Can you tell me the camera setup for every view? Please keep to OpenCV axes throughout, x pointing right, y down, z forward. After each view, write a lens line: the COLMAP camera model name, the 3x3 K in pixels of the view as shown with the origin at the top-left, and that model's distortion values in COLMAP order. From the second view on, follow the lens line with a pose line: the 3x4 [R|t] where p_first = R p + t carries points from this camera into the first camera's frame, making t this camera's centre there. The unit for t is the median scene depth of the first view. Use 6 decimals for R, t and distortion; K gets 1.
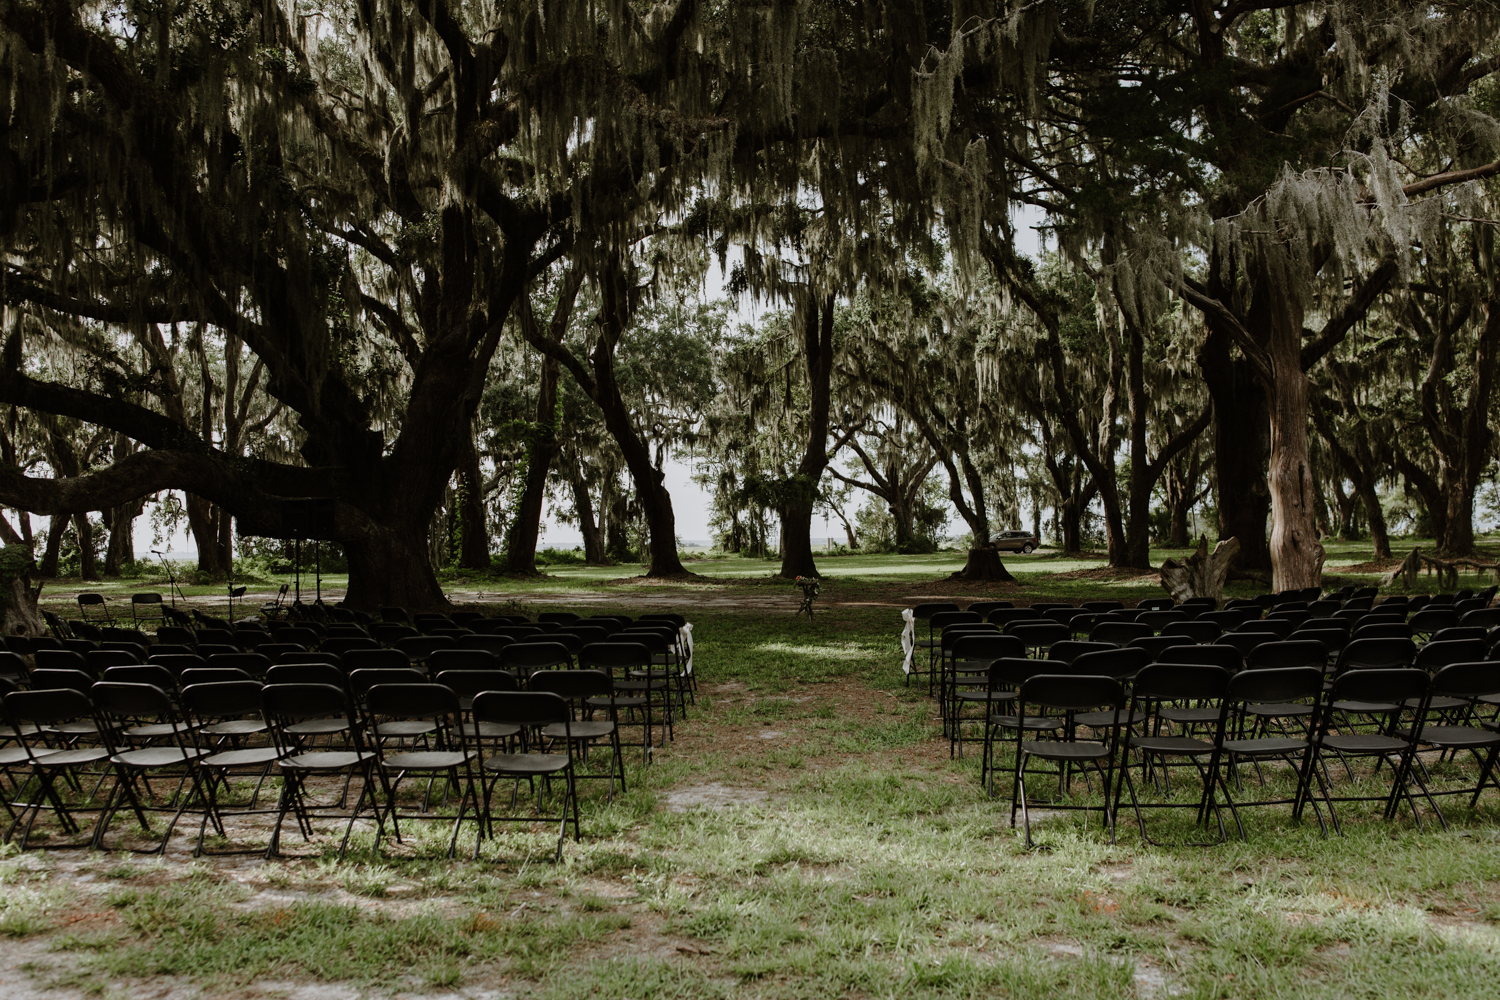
lens RADIAL K [[1432.8, 0, 750.0], [0, 1432.8, 500.0], [0, 0, 1]] dist [0.014022, -0.043377]
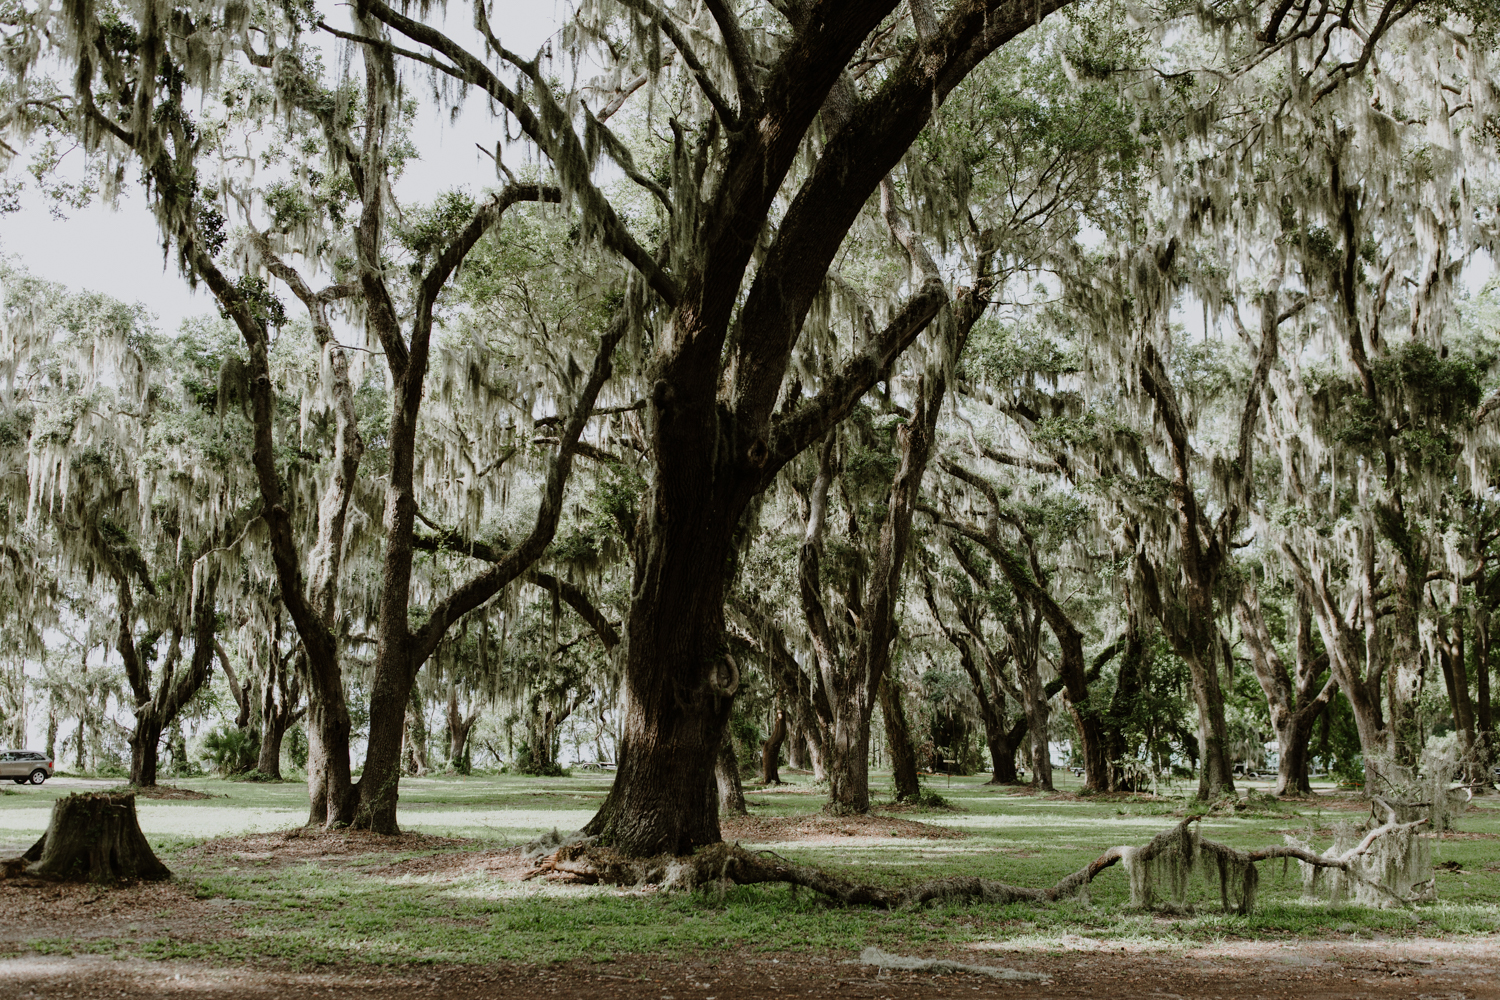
lens RADIAL K [[1432.8, 0, 750.0], [0, 1432.8, 500.0], [0, 0, 1]] dist [0.014022, -0.043377]
pose [[0.780842, 0.136926, 0.609539, 0.020498], [-0.040383, 0.984707, -0.169471, 0.005450], [-0.623422, 0.107715, 0.774430, 0.228054]]
